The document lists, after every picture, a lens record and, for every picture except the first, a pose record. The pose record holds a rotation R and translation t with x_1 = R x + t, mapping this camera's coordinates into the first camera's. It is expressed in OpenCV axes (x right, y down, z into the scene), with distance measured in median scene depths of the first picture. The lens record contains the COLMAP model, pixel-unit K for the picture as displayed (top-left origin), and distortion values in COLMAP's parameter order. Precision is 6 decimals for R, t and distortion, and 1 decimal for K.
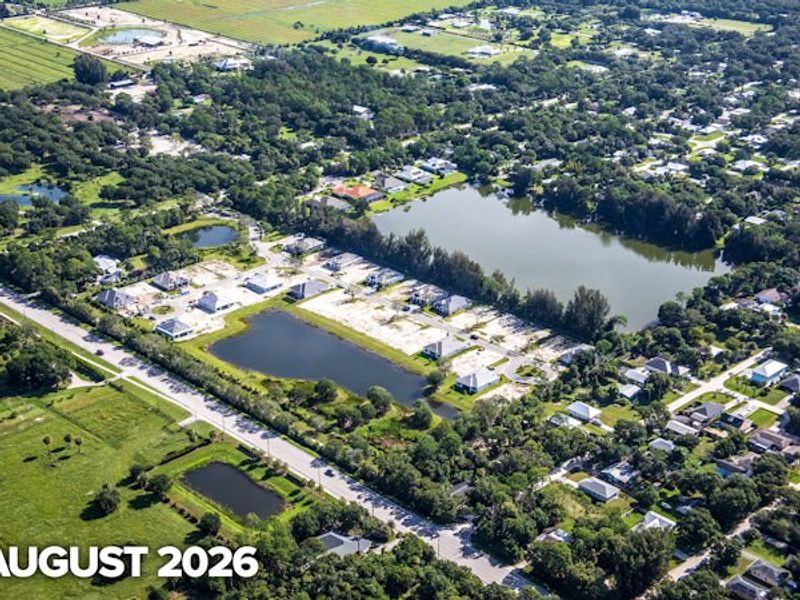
lens RADIAL K [[1175.0, 0, 400.0], [0, 1175.0, 300.0], [0, 0, 1]] dist [0.151243, 0.005635]
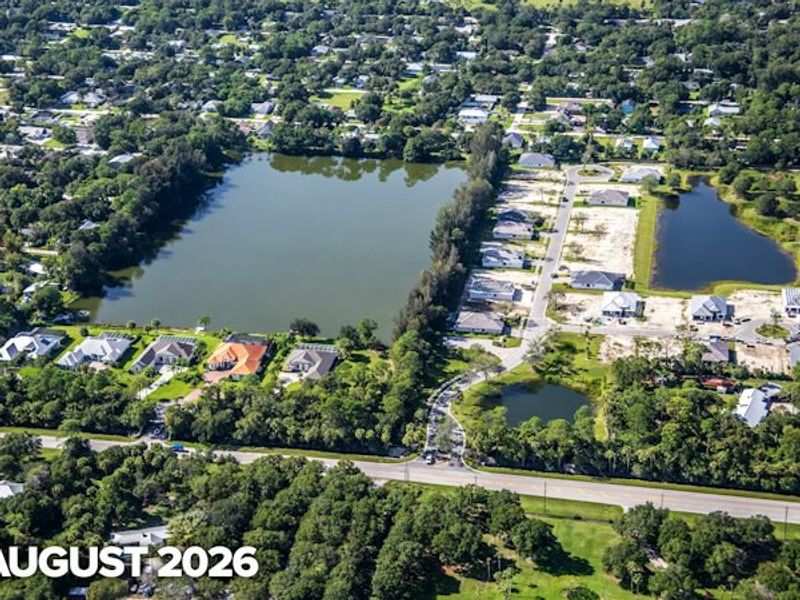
lens RADIAL K [[1377.6, 0, 400.0], [0, 1377.6, 300.0], [0, 0, 1]] dist [0.247854, 0.112962]
pose [[-0.578678, -0.299997, 0.758376, -0.683861], [0.356895, 0.742972, 0.566232, -0.548896], [-0.733320, 0.598326, -0.322875, 1.375992]]
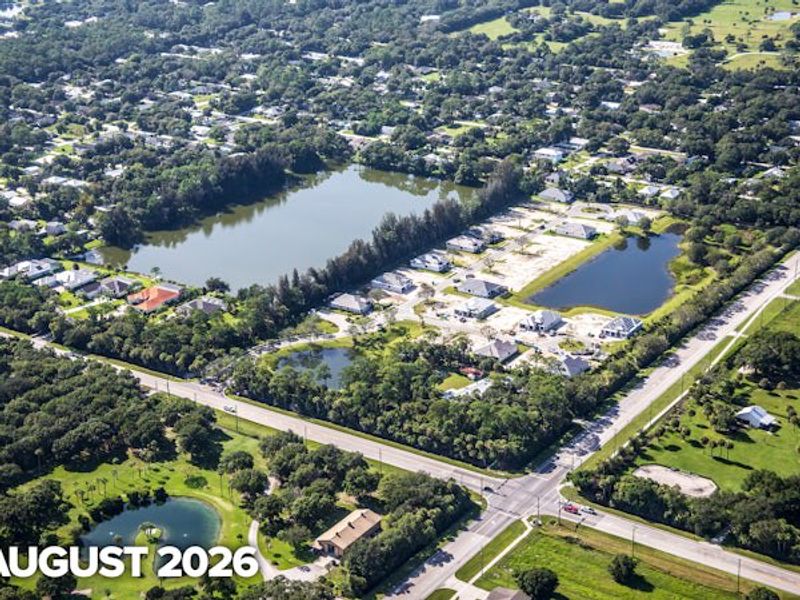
lens RADIAL K [[1377.6, 0, 400.0], [0, 1377.6, 300.0], [0, 0, 1]] dist [0.247854, 0.112962]
pose [[-0.218244, -0.330883, 0.918088, -1.016116], [0.411224, 0.821984, 0.394001, -0.433593], [-0.885022, 0.463528, -0.043326, 1.090519]]
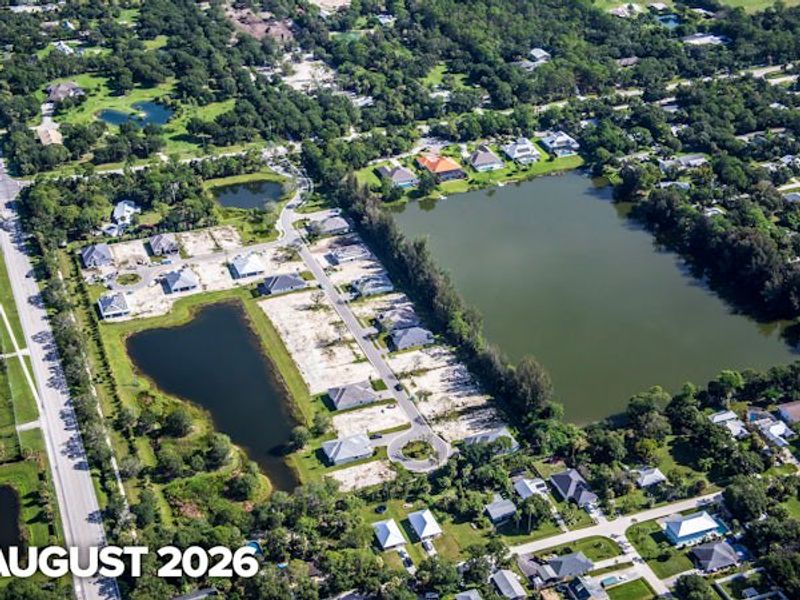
lens RADIAL K [[1175.0, 0, 400.0], [0, 1175.0, 300.0], [0, 0, 1]] dist [0.151243, 0.005635]
pose [[0.921705, 0.193852, -0.335978, 0.305114], [-0.154710, 0.978009, 0.139868, -0.134832], [0.355703, -0.076938, 0.931427, 0.192041]]
